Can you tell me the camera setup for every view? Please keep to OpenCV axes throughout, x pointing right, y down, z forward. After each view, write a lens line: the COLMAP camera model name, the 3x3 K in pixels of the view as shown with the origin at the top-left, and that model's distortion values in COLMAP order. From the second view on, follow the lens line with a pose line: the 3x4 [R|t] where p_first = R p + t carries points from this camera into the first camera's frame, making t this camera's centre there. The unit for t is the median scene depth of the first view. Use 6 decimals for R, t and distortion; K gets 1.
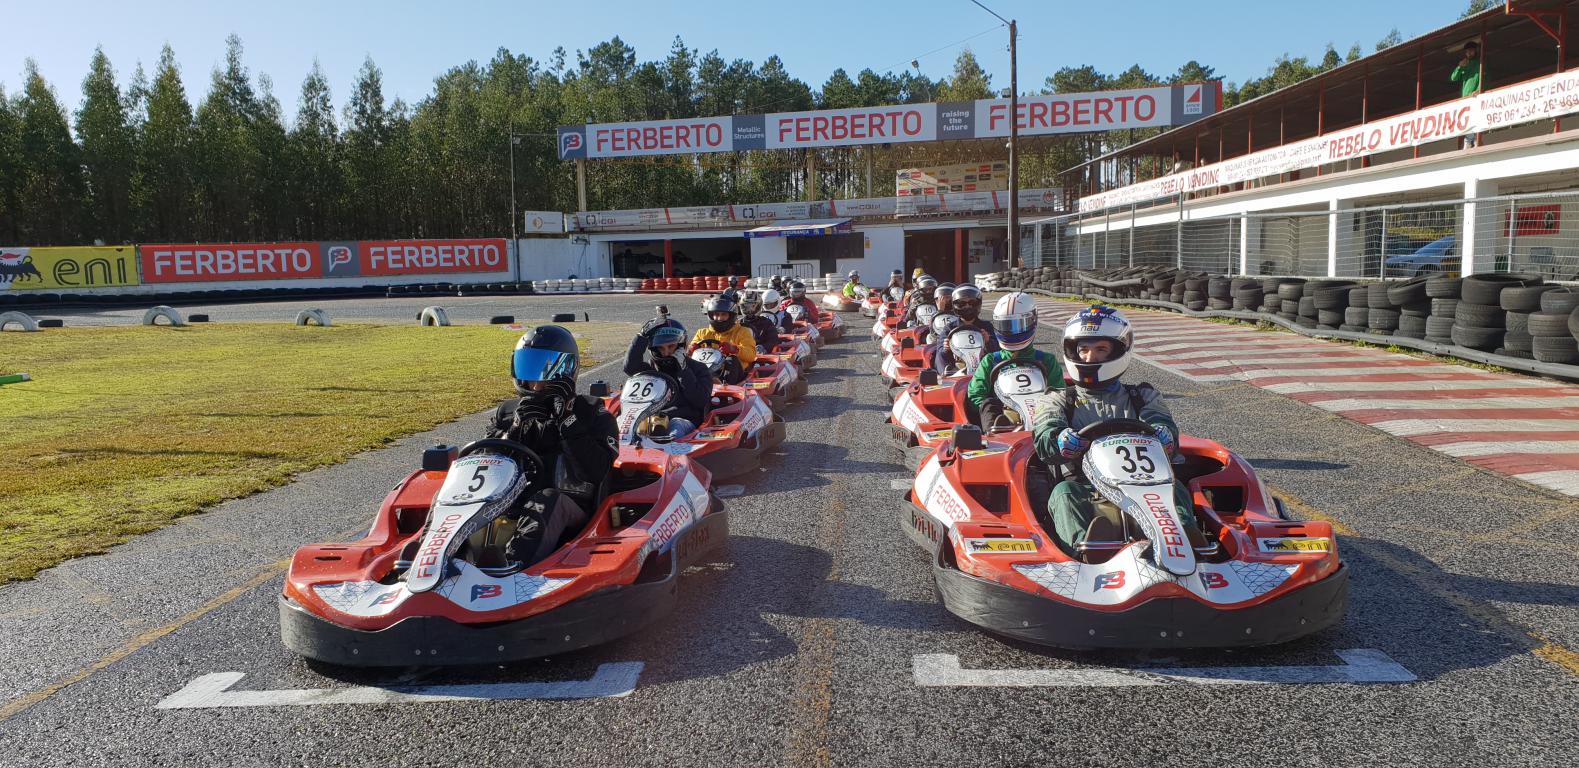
lens RADIAL K [[1193.4, 0, 785.3], [0, 1193.4, 377.5], [0, 0, 1]] dist [0.048829, -0.060580]
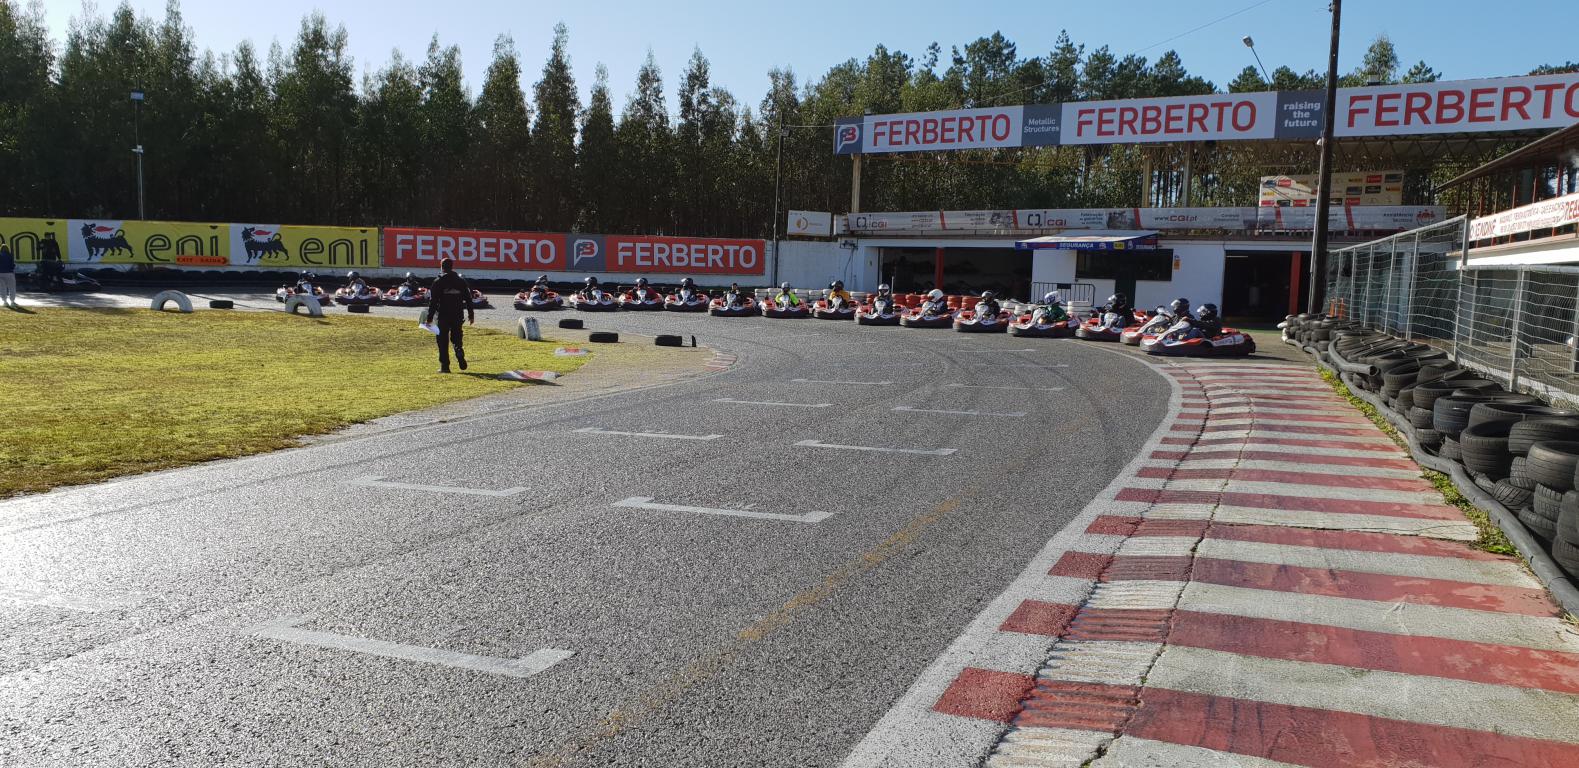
lens RADIAL K [[1218.6, 0, 790.6], [0, 1218.6, 387.5], [0, 0, 1]] dist [0.029980, -0.044721]
pose [[0.946211, 0.084855, -0.312226, 0.087662], [-0.084825, 0.996302, 0.013705, -0.019188], [0.312234, 0.013517, 0.949909, 0.137988]]
